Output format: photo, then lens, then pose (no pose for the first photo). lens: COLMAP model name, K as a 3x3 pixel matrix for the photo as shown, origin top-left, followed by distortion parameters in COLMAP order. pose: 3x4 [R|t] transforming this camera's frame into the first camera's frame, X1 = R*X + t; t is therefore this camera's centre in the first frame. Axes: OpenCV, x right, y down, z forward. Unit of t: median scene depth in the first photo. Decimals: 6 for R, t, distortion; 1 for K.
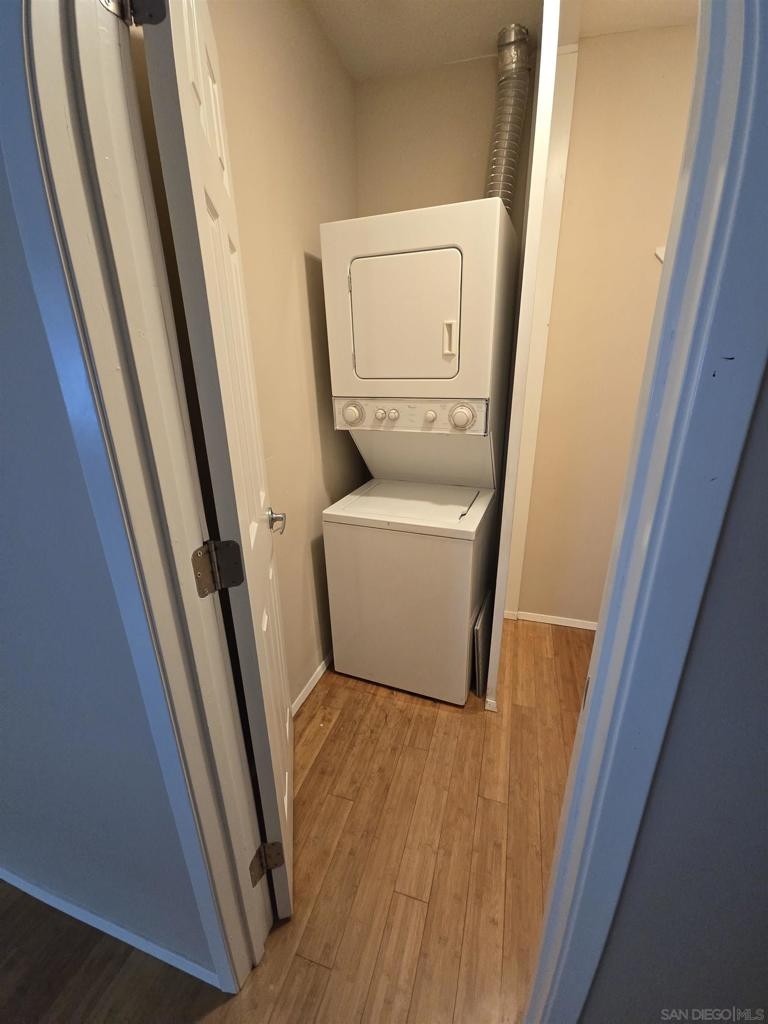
lens RADIAL K [[417.9, 0, 387.9], [0, 417.9, 512.7], [0, 0, 1]] dist [0.000903, -0.004801]
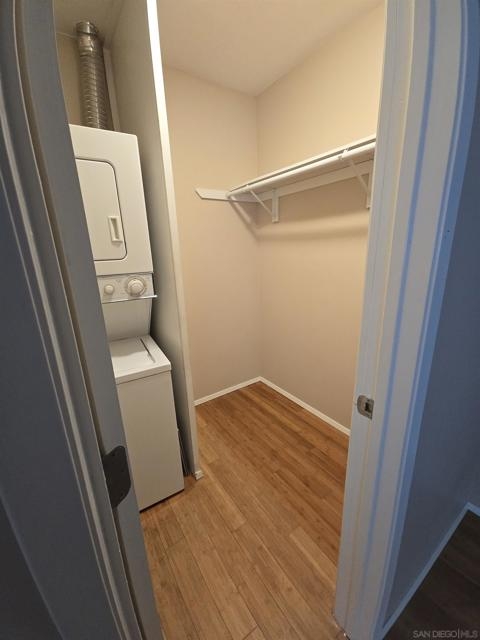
lens RADIAL K [[261.2, 0, 241.3], [0, 261.2, 319.9], [0, 0, 1]] dist [0.000903, -0.004801]
pose [[0.608127, -0.220062, 0.762728, -0.279742], [0.293747, 0.954989, 0.041328, -0.060364], [-0.737492, 0.198916, 0.645398, 0.221284]]
